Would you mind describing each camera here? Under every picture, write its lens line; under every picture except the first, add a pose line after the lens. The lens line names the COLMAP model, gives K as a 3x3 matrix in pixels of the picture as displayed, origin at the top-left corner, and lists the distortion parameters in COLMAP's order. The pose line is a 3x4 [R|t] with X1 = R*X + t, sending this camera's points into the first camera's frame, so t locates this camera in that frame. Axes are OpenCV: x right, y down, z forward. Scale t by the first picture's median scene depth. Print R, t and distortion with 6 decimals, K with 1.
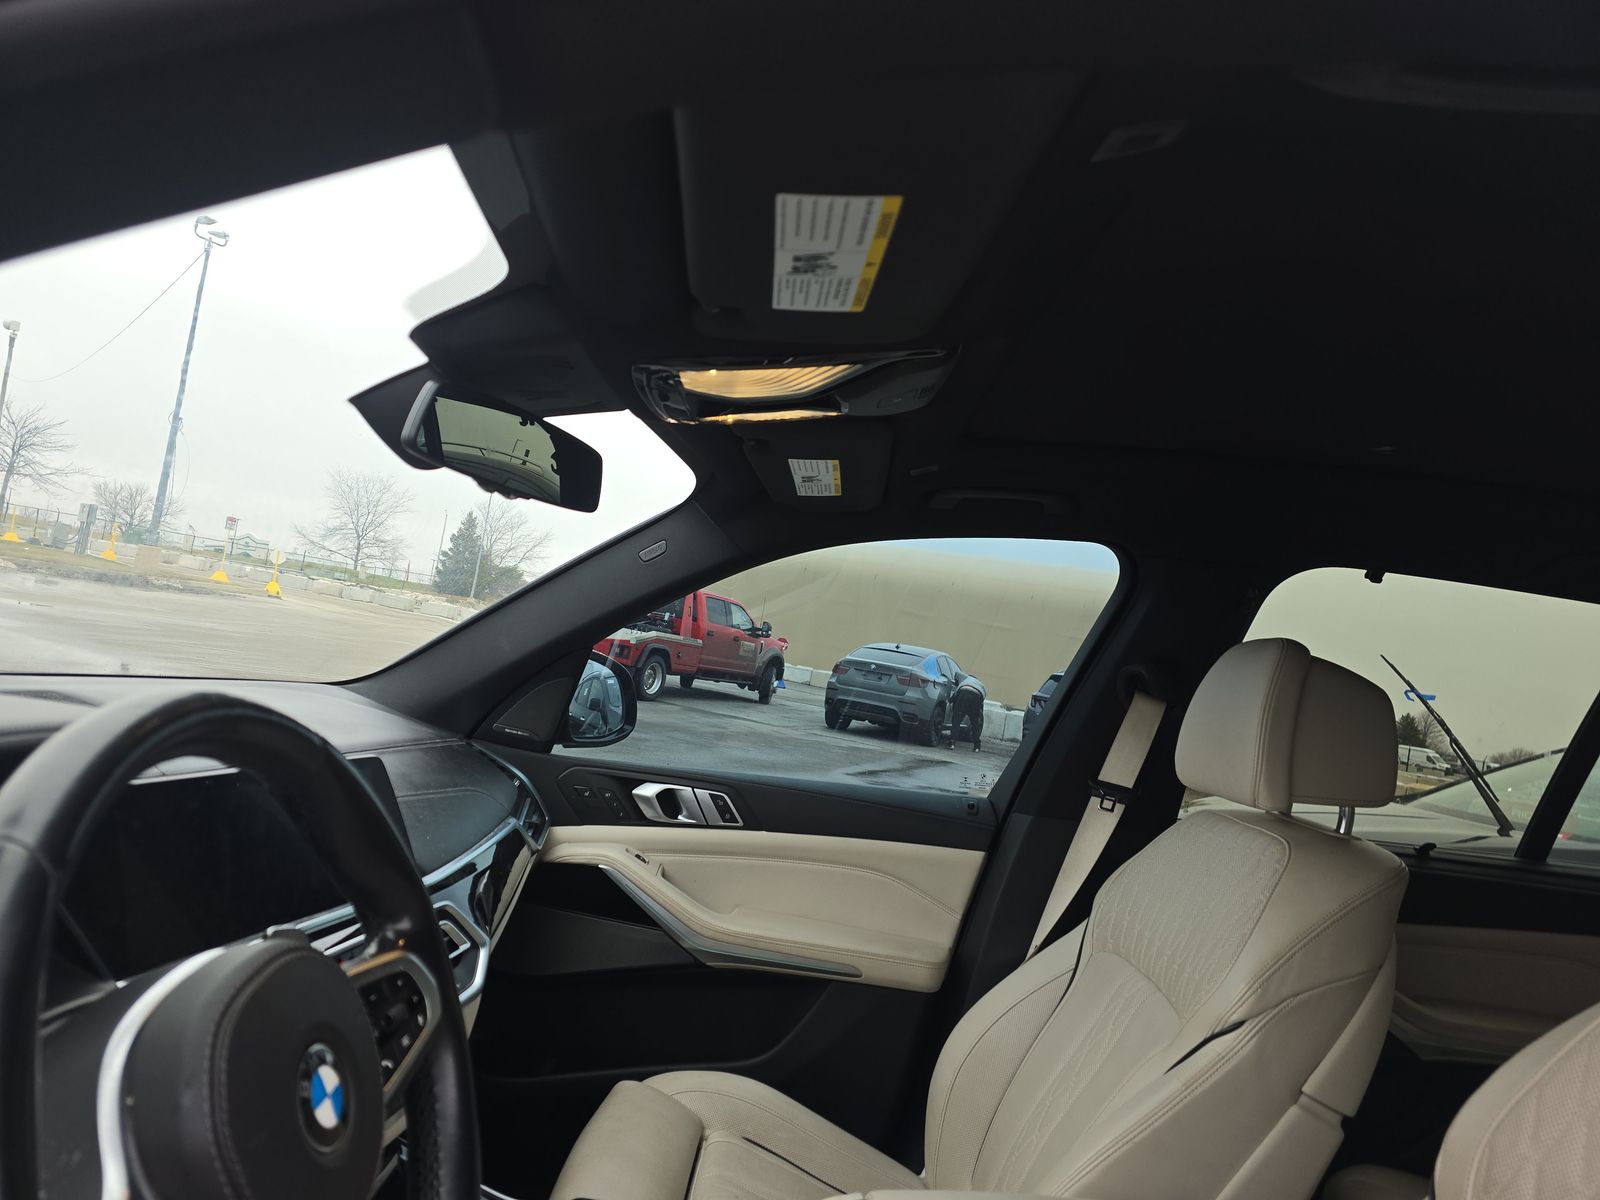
lens RADIAL K [[1086.2, 0, 808.8], [0, 1086.2, 594.7], [0, 0, 1]] dist [0.106659, -0.156323]
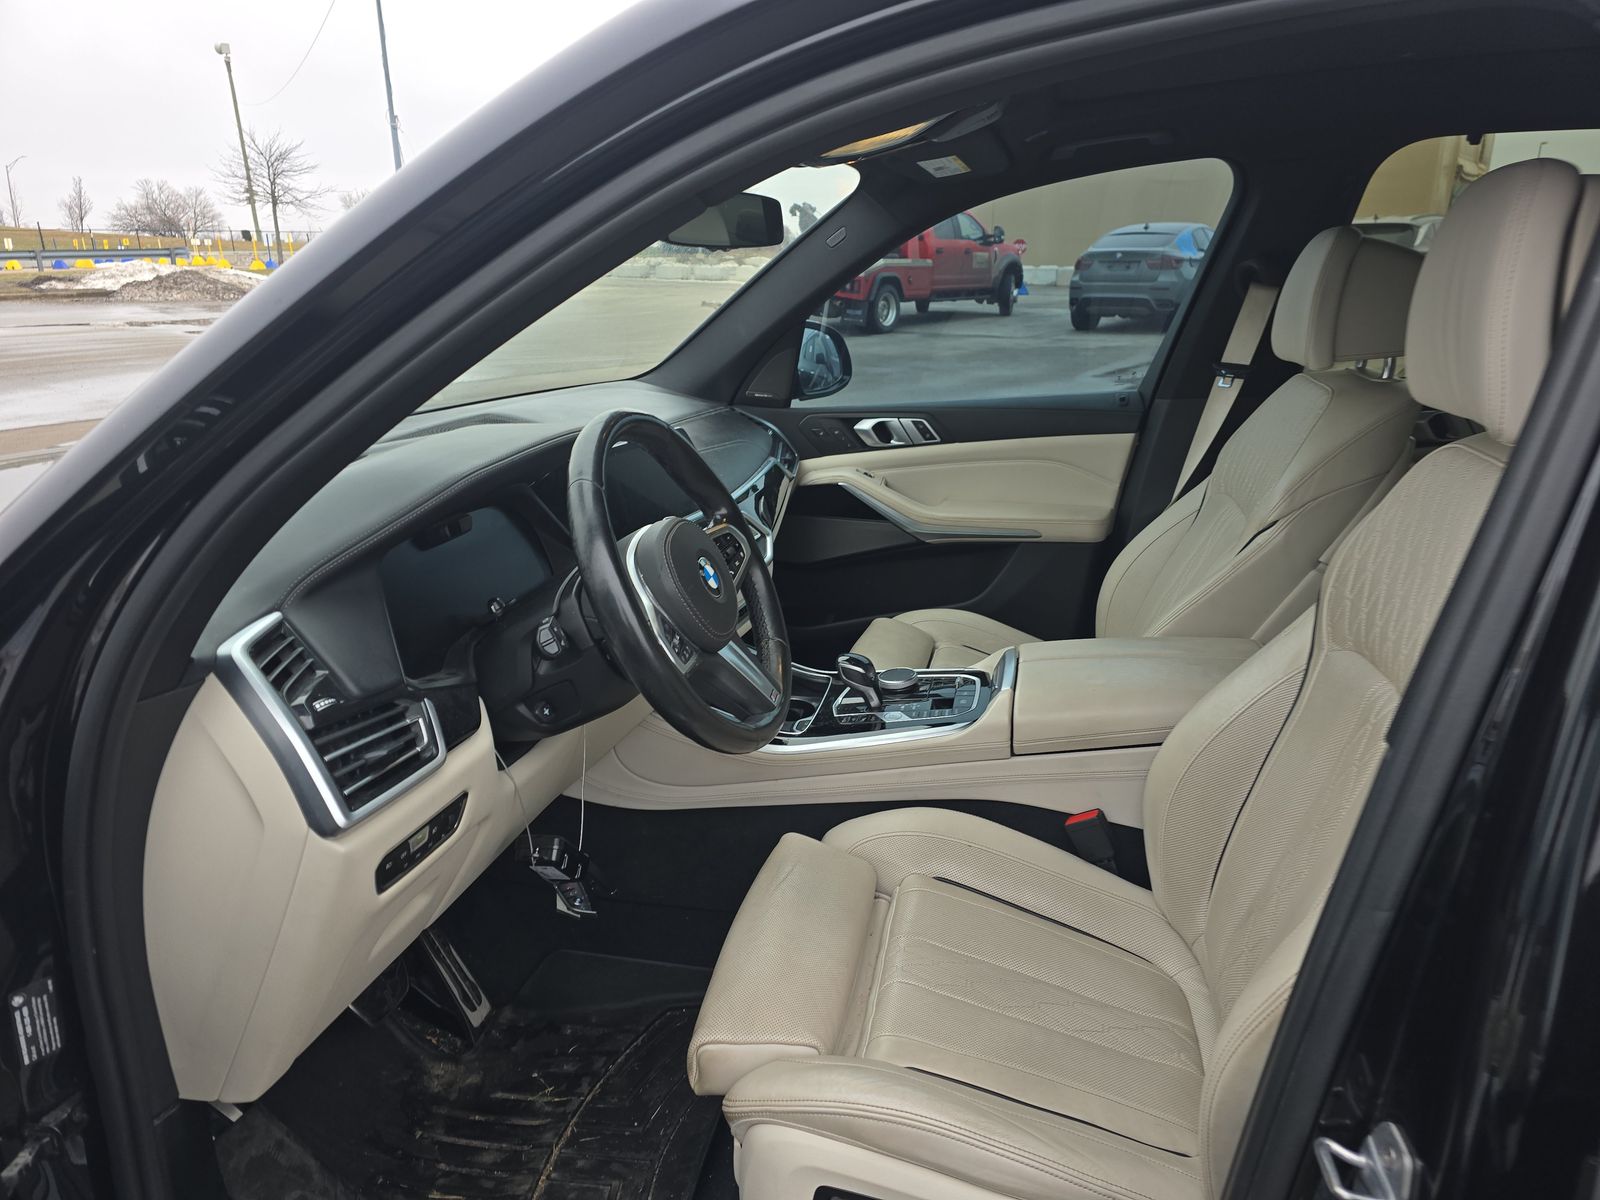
lens RADIAL K [[1086.2, 0, 808.8], [0, 1086.2, 594.7], [0, 0, 1]] dist [0.106659, -0.156323]
pose [[0.964234, -0.102896, -0.244263, 0.086176], [0.178285, 0.933720, 0.310454, -0.049820], [0.196129, -0.342899, 0.918669, -0.291647]]
